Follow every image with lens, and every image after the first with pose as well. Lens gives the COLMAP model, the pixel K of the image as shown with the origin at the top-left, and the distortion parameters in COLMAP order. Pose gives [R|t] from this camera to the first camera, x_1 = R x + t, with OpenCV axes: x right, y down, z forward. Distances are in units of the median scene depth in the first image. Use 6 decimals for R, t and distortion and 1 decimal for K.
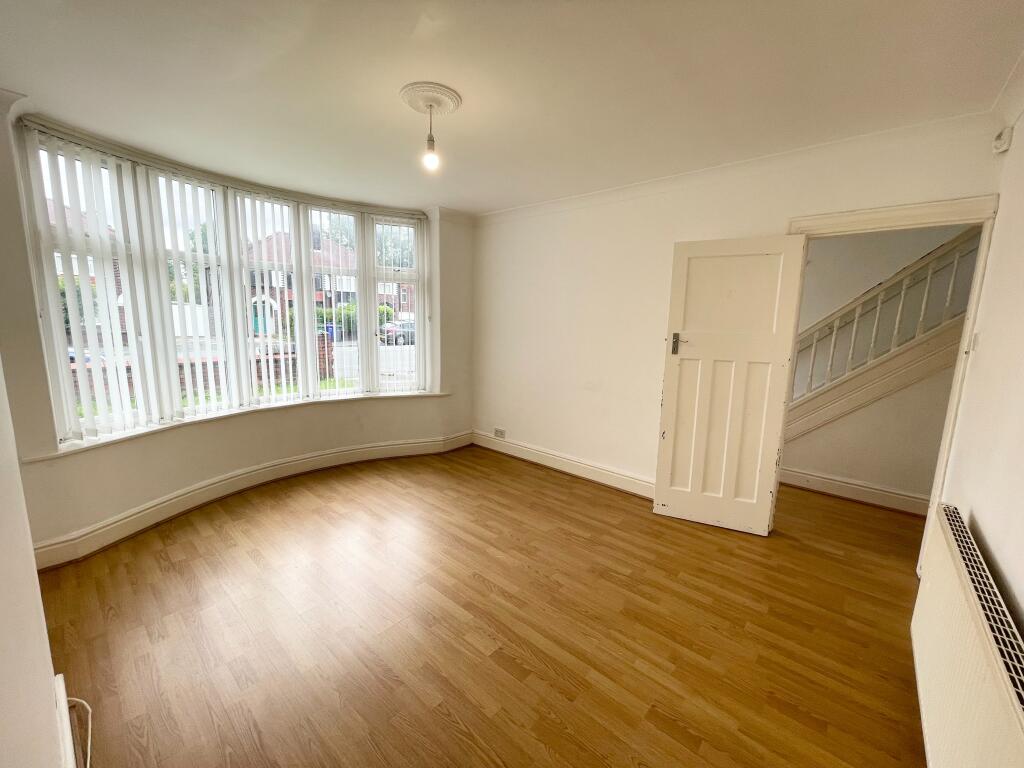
lens RADIAL K [[407.6, 0, 507.9], [0, 407.6, 384.4], [0, 0, 1]] dist [0.002345, 0.000398]
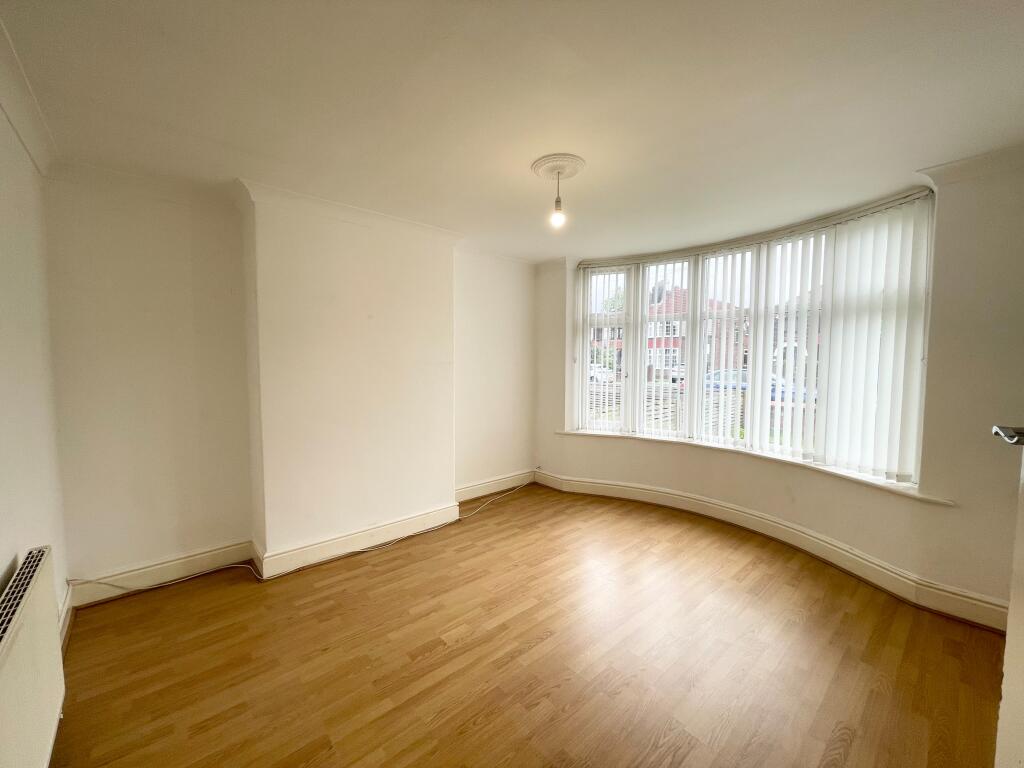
lens RADIAL K [[407.6, 0, 509.1], [0, 407.6, 382.7], [0, 0, 1]] dist [0.002345, 0.000398]
pose [[-0.111582, 0.035704, -0.993114, 0.615627], [-0.164740, 0.984862, 0.053917, -0.090382], [0.980005, 0.169621, -0.104011, 0.680001]]
